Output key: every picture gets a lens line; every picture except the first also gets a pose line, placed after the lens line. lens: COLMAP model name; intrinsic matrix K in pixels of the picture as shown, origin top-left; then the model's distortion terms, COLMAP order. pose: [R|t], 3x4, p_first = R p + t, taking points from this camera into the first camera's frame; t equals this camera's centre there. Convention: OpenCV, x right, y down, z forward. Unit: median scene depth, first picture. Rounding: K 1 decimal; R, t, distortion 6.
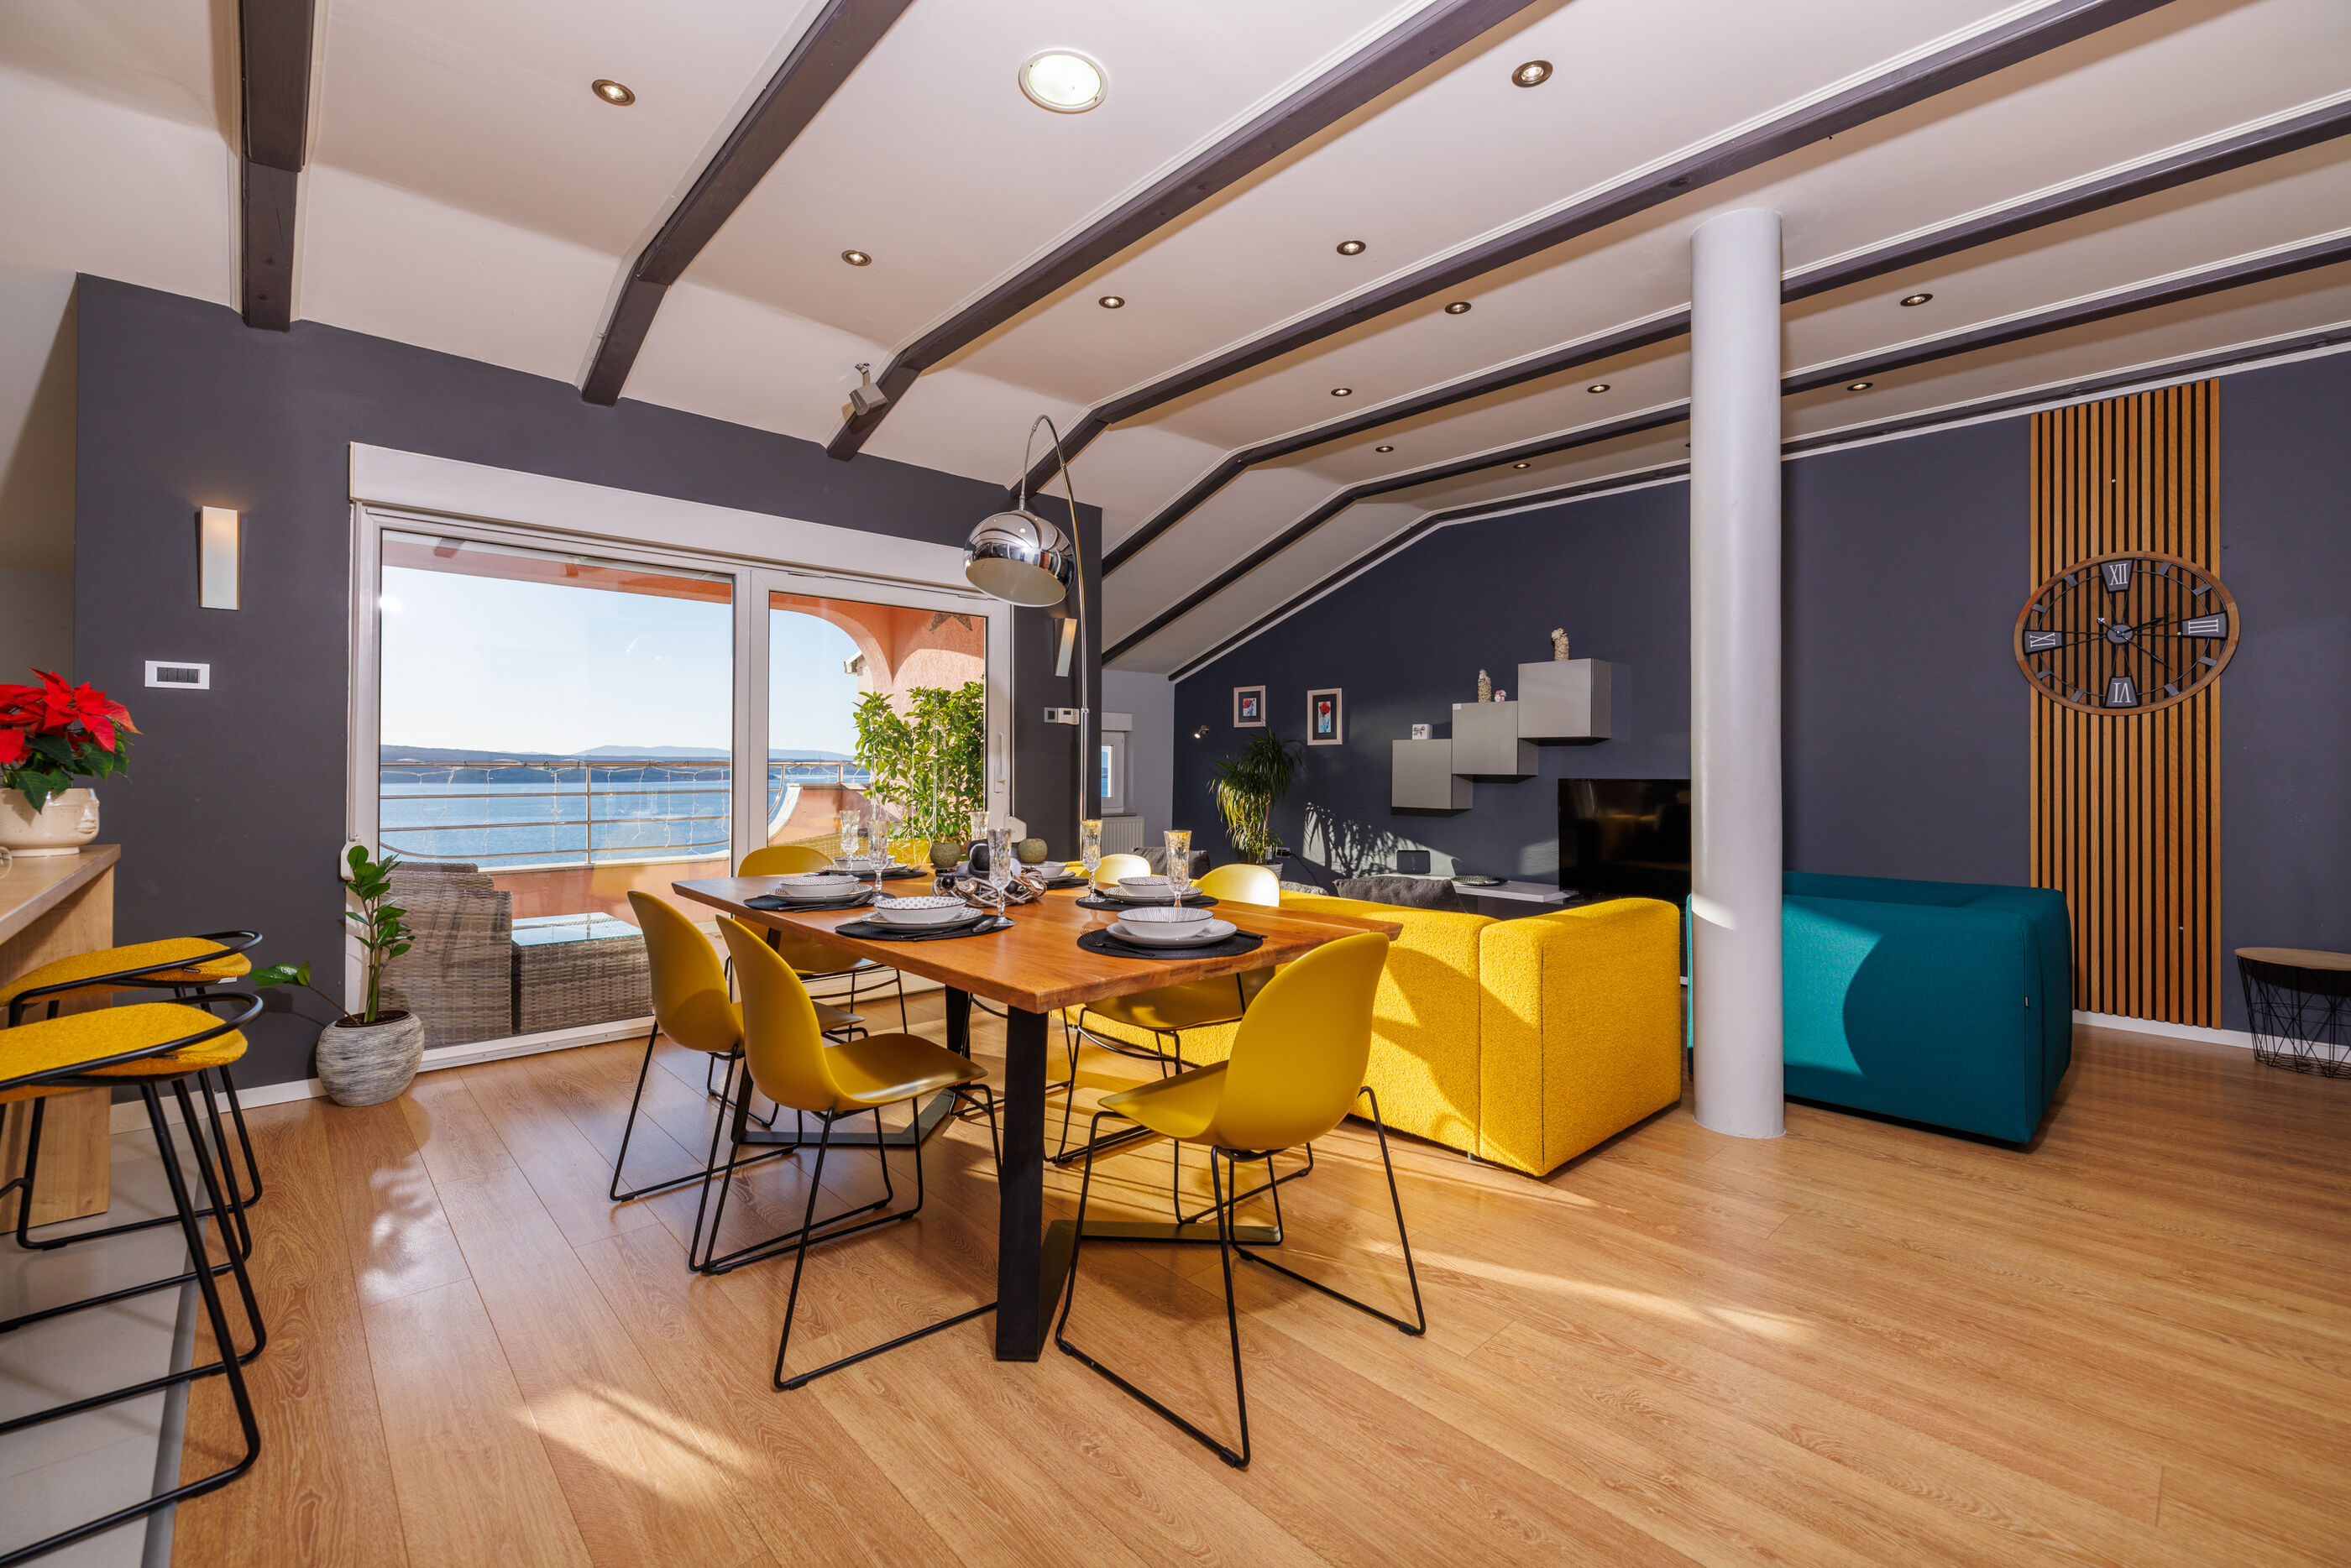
lens RADIAL K [[994.6, 0, 1183.4], [0, 994.6, 750.8], [0, 0, 1]] dist [0.001849, 0.000335]
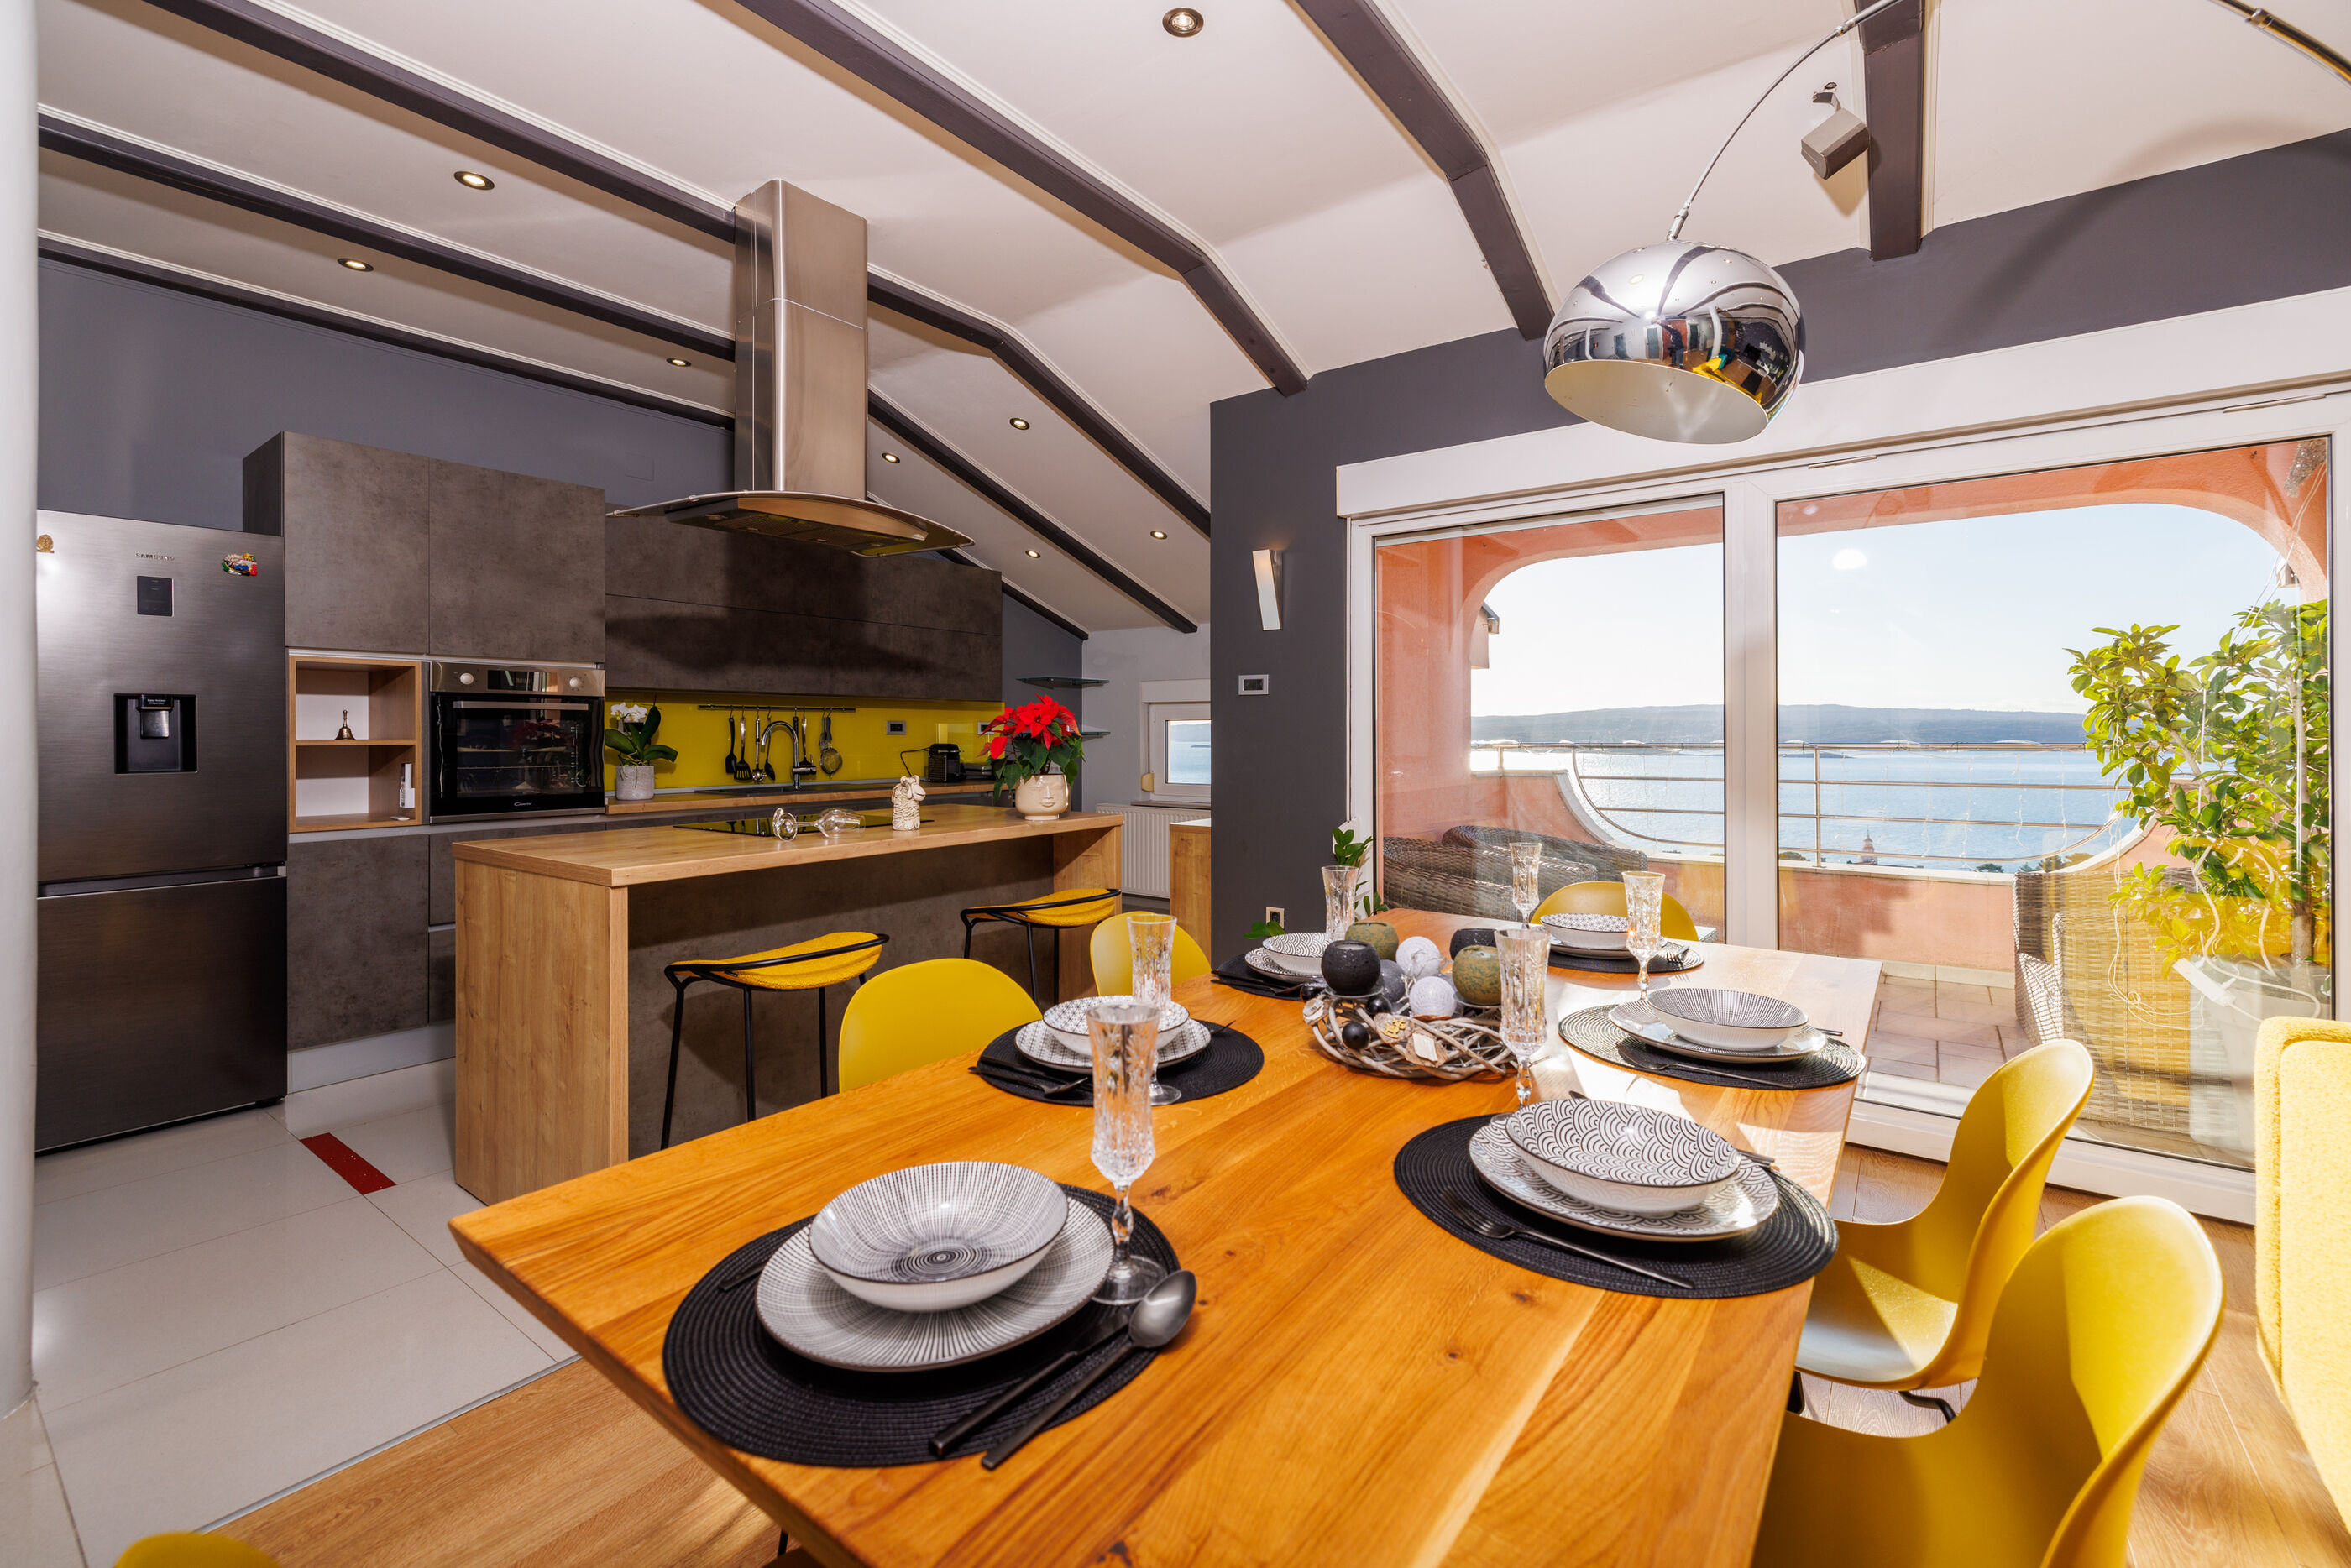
lens RADIAL K [[990.5, 0, 1173.8], [0, 990.5, 730.2], [0, 0, 1]] dist [0.000109, -0.000069]
pose [[0.178701, -0.005957, -0.983885, 0.139980], [0.018032, 0.999834, -0.002778, -0.008022], [0.983738, -0.017245, 0.178779, 0.375449]]
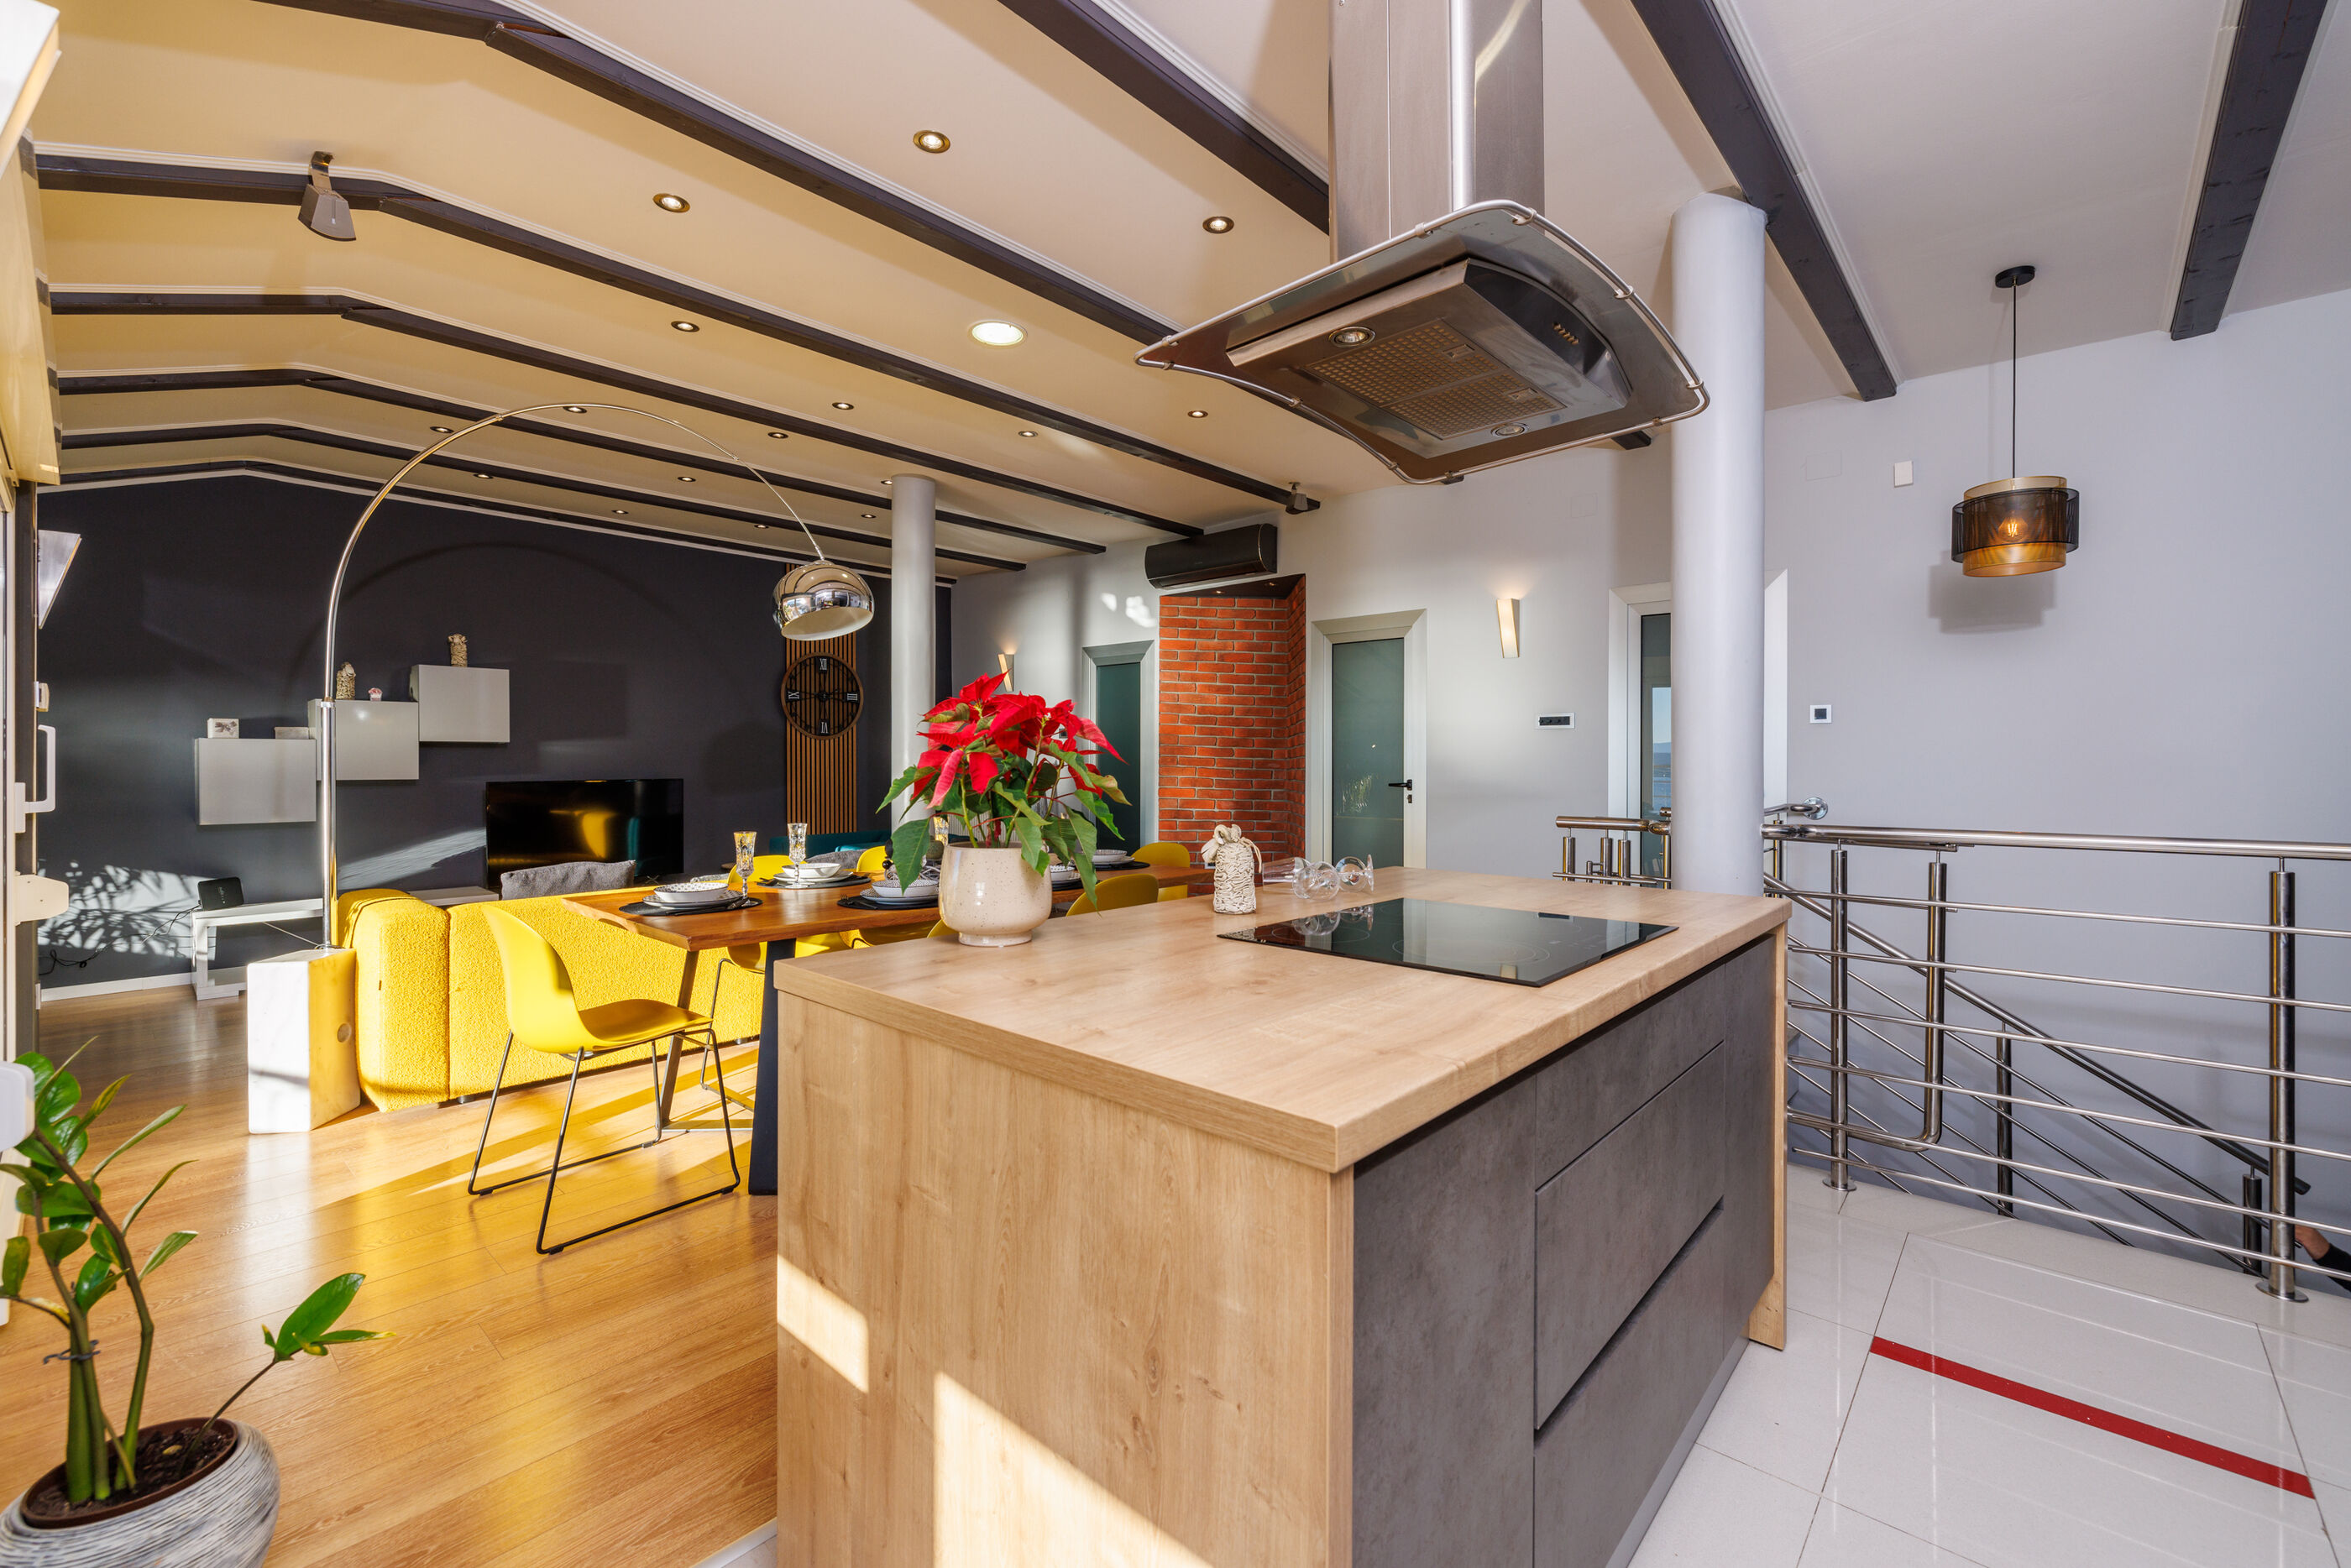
lens RADIAL K [[979.5, 0, 1178.7], [0, 979.5, 767.9], [0, 0, 1]] dist [0.008152, -0.000121]
pose [[-0.088163, -0.012052, 0.996033, -0.738371], [-0.017300, 0.999795, 0.010566, -0.010594], [-0.995956, -0.016299, -0.088353, 0.379650]]
